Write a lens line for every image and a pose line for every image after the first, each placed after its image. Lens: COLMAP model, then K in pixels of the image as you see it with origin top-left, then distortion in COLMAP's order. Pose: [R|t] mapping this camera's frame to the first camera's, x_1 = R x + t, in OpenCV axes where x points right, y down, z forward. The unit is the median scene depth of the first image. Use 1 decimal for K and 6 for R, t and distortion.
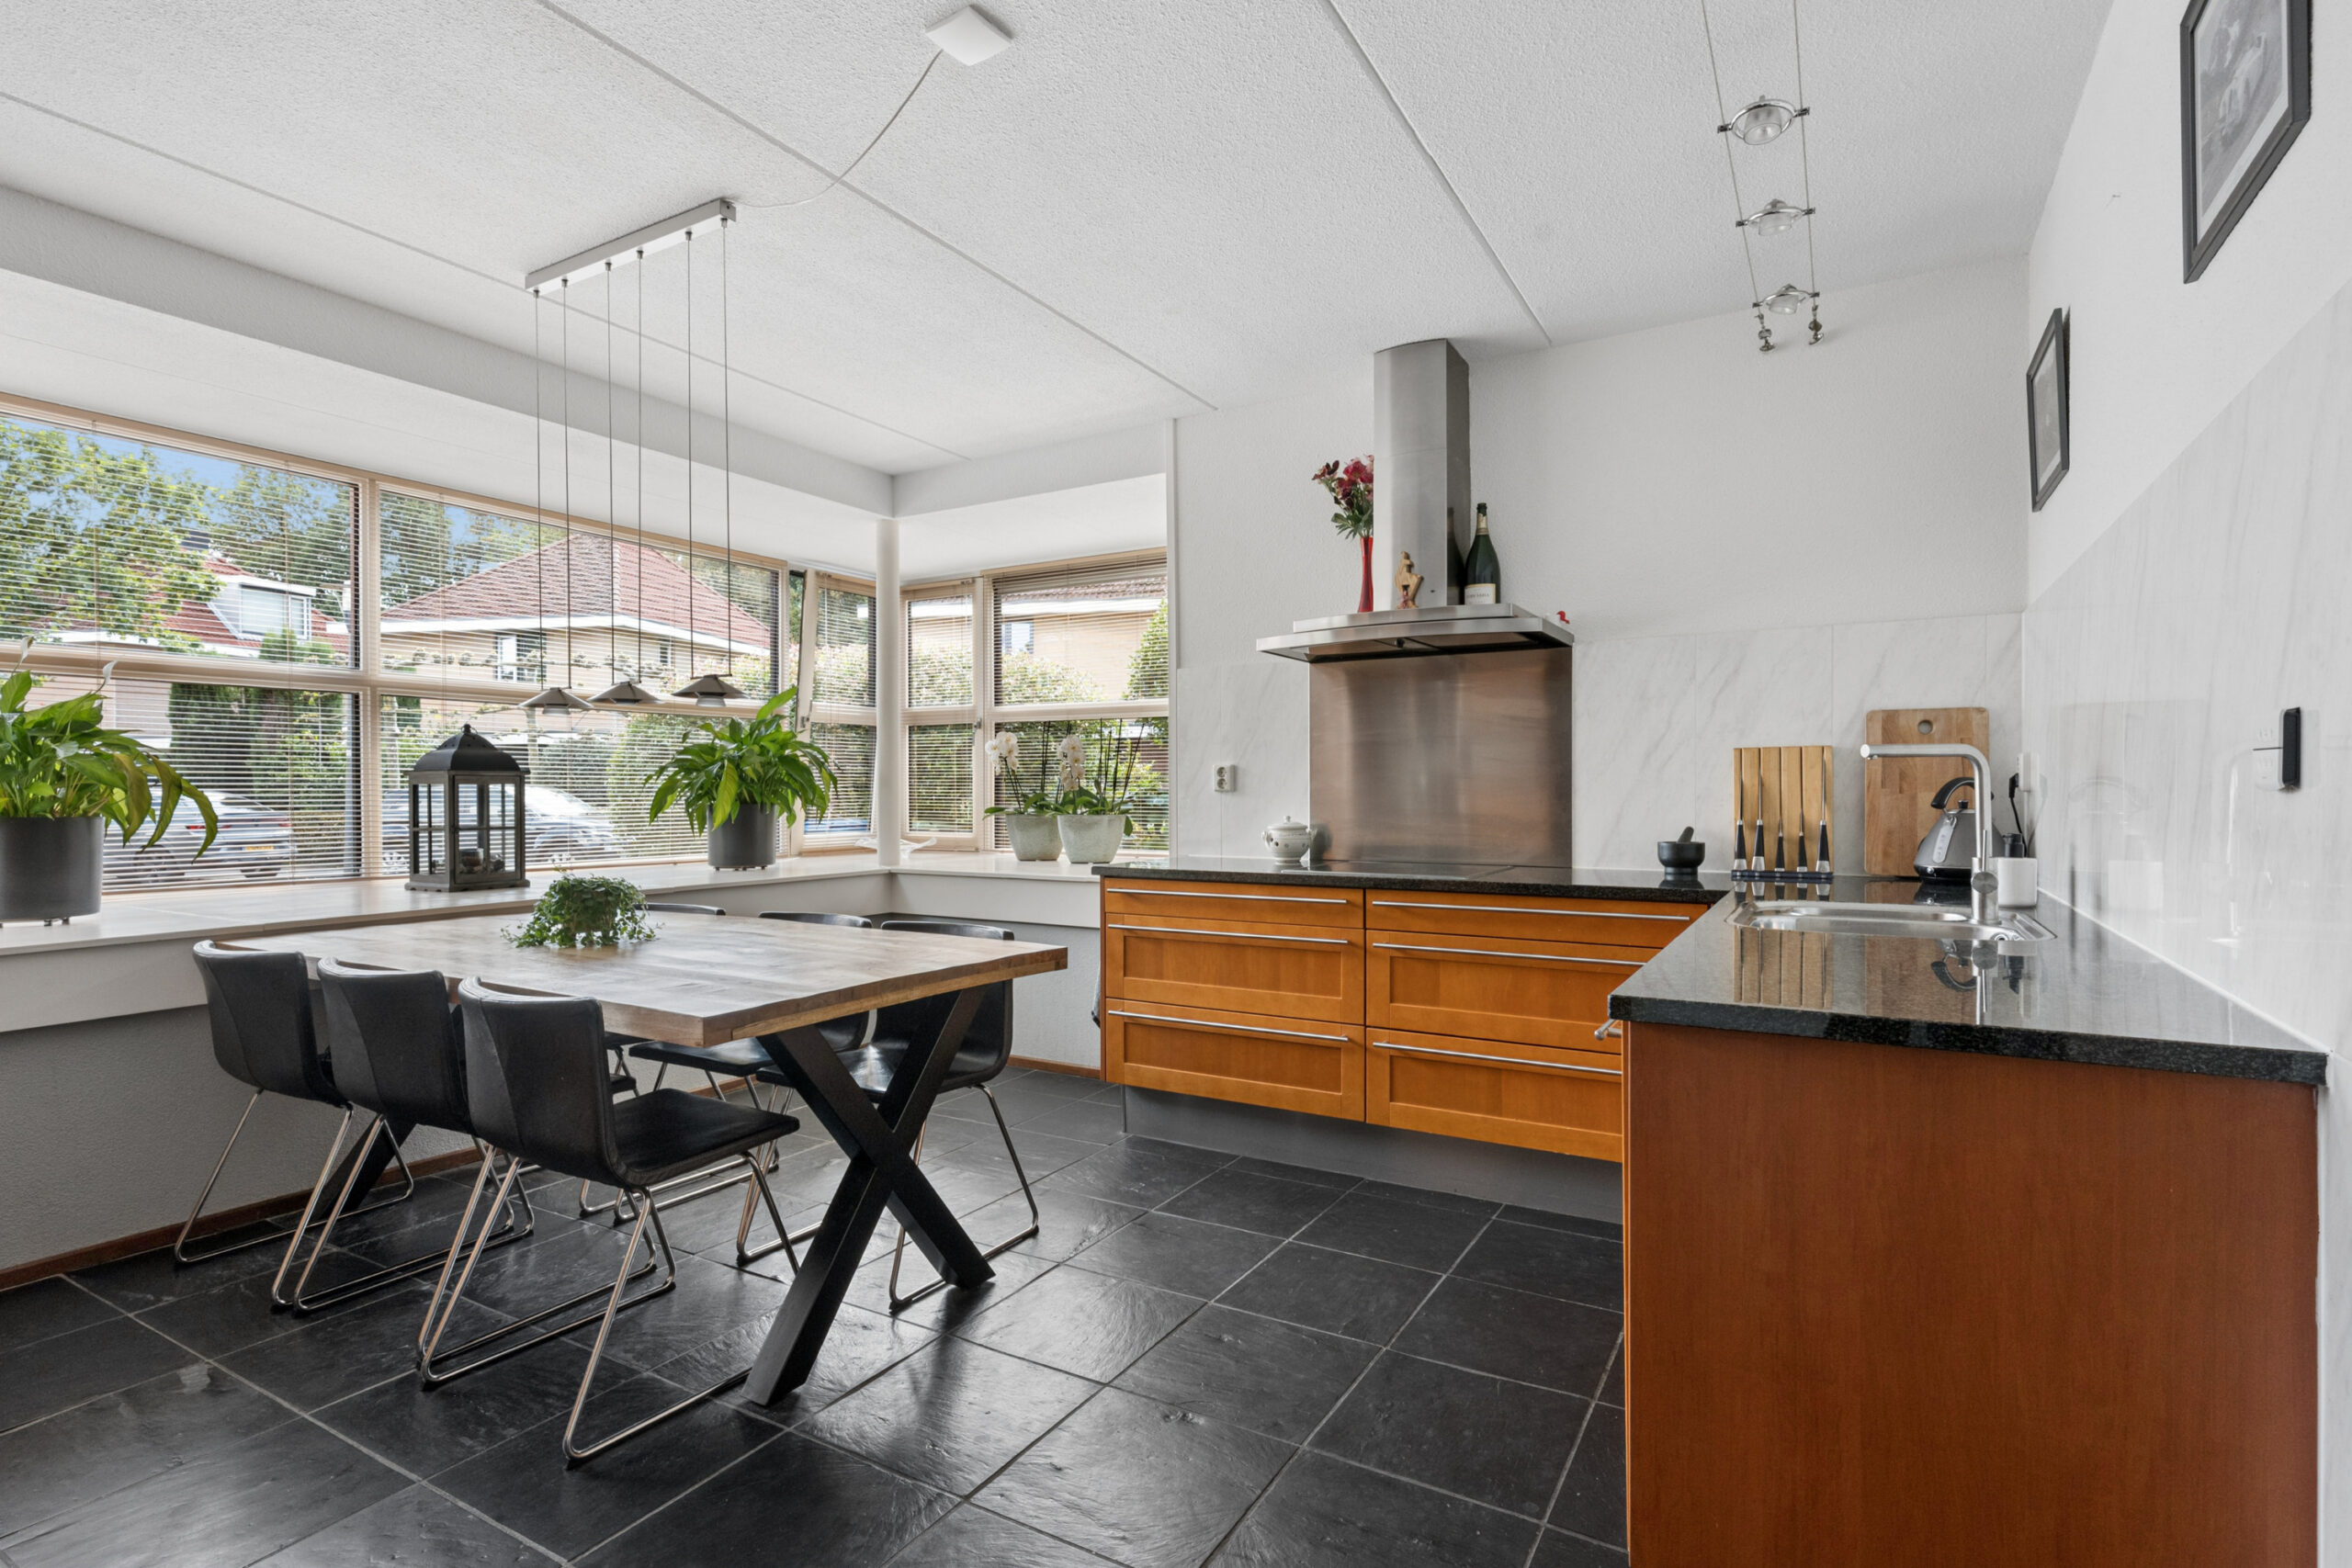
lens RADIAL K [[1142.2, 0, 1176.0], [0, 1142.2, 784.0], [0, 0, 1]] dist [-0.001551, -0.000096]
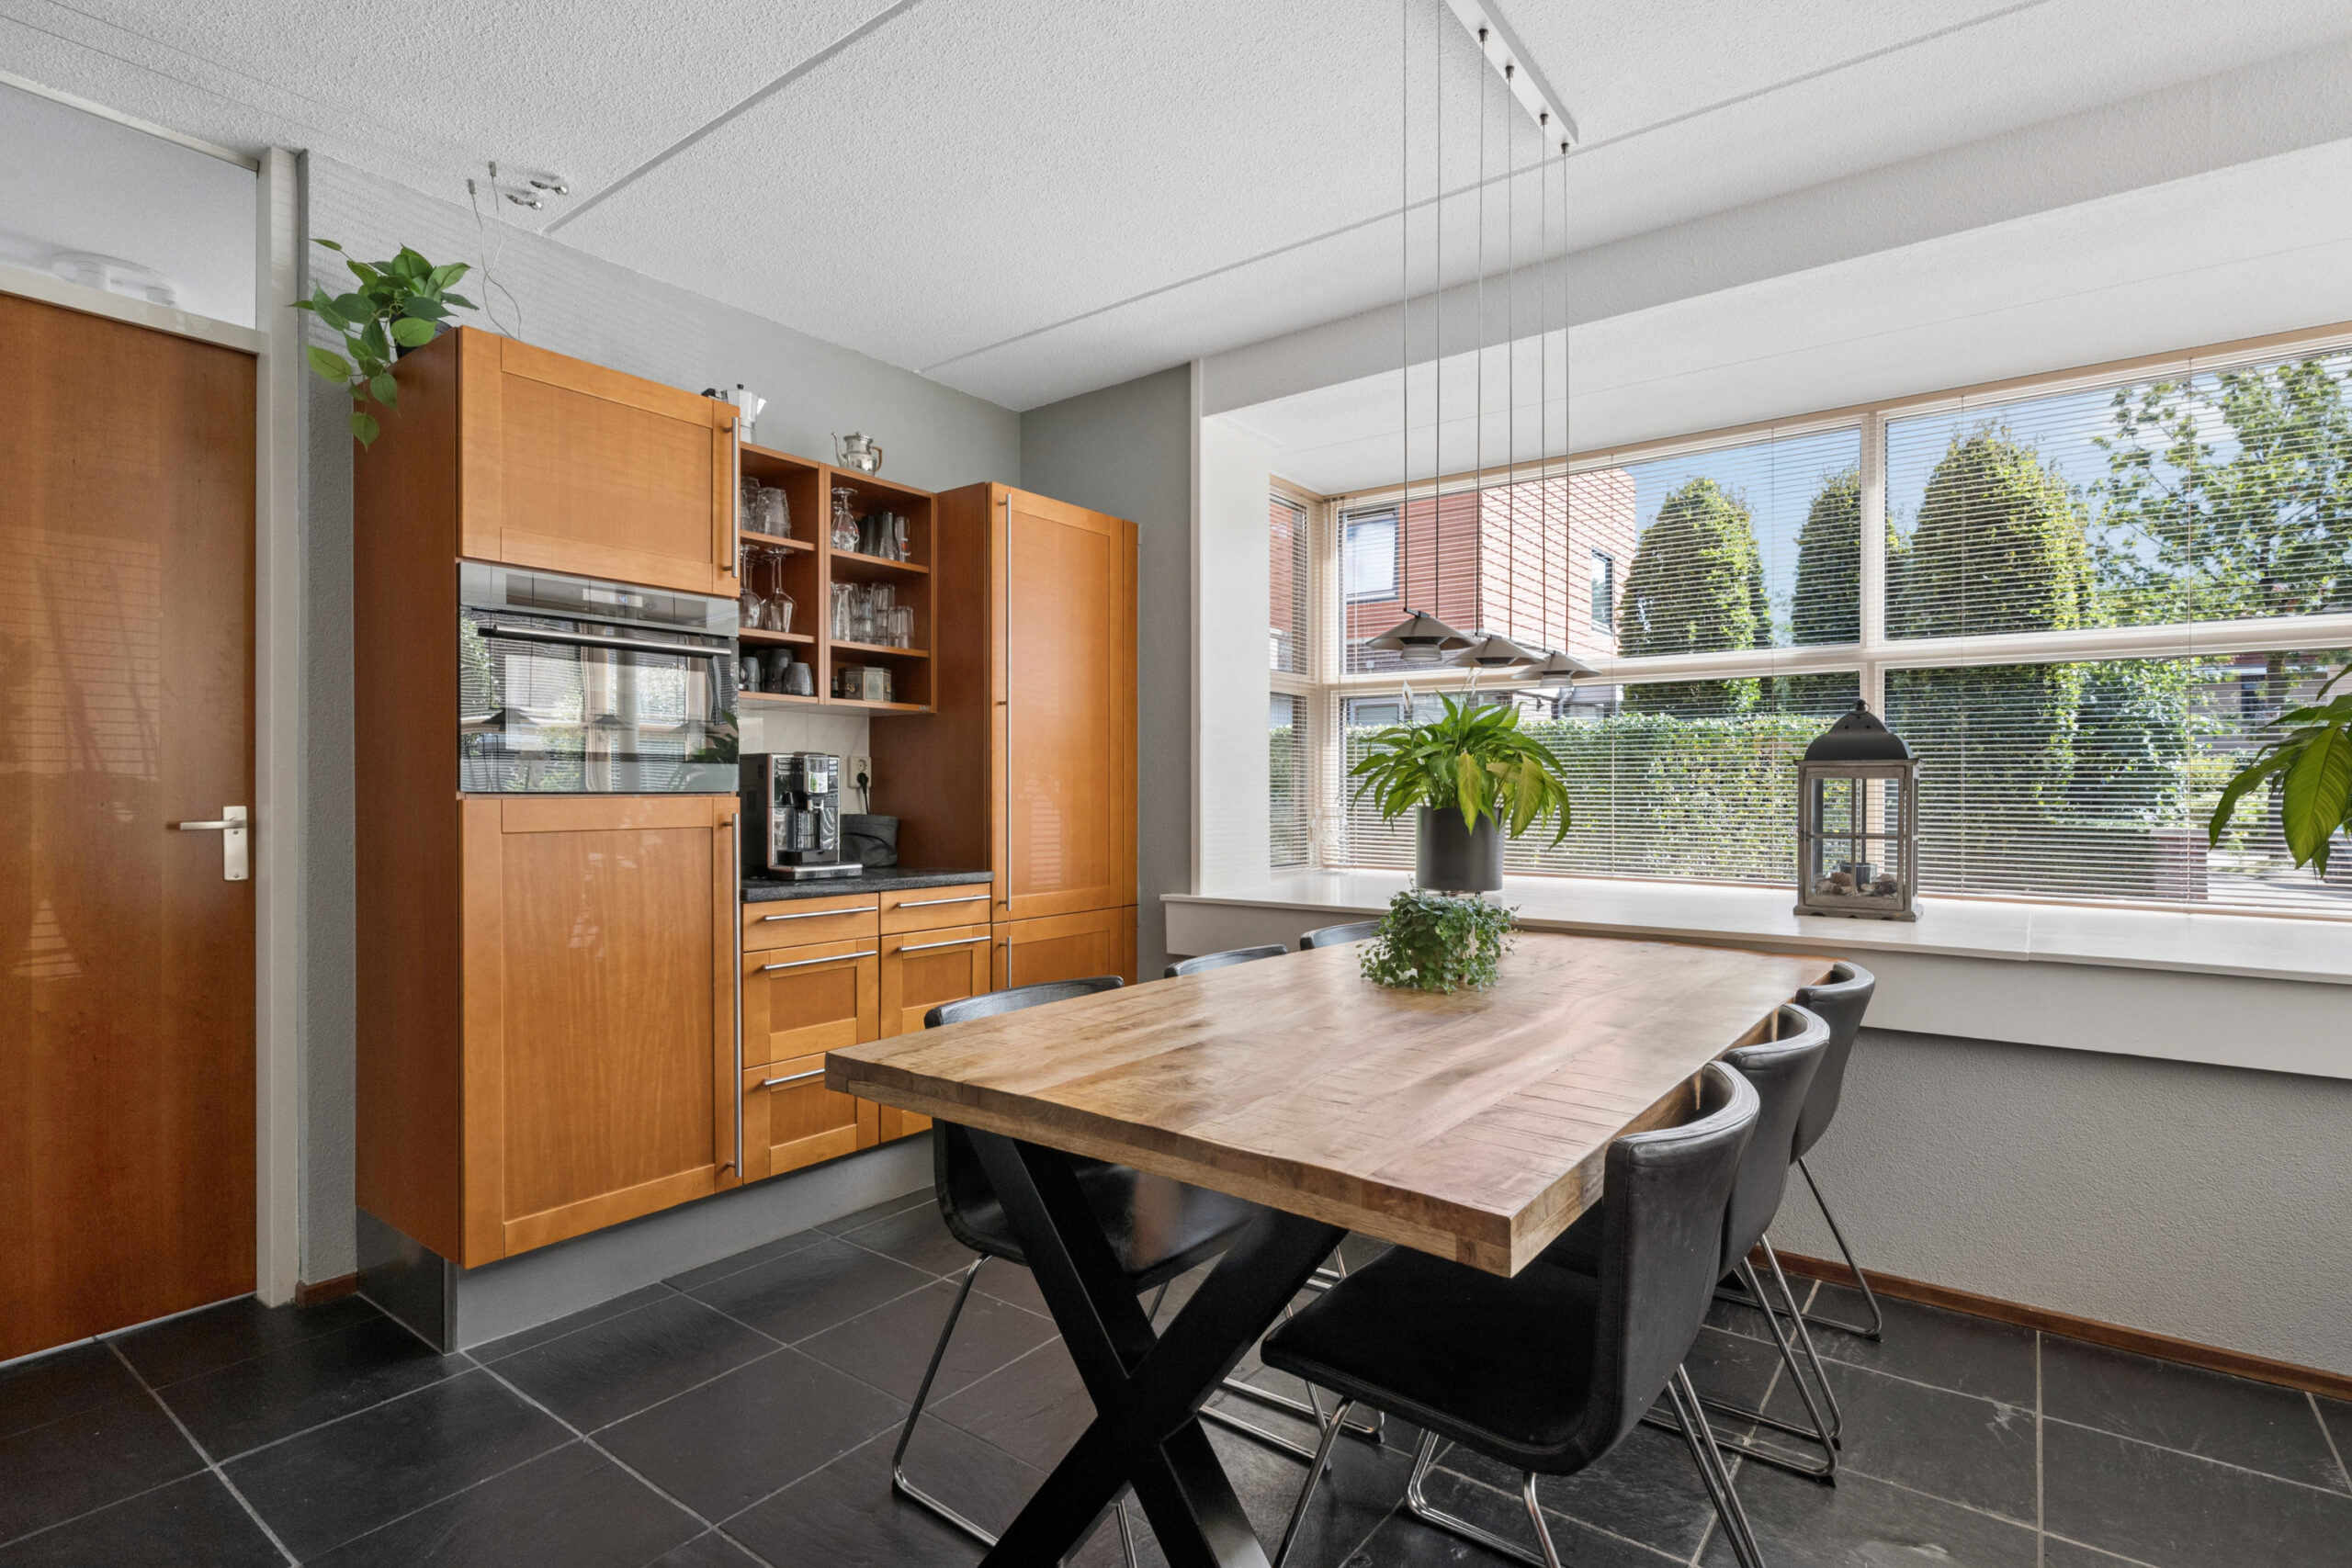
lens RADIAL K [[1142.2, 0, 1176.0], [0, 1142.2, 784.0], [0, 0, 1]] dist [-0.001551, -0.000096]
pose [[-0.118388, 0.003301, -0.992962, 0.209171], [0.004055, 0.999988, 0.002841, 0.000422], [0.992959, -0.003690, -0.118399, 0.643494]]
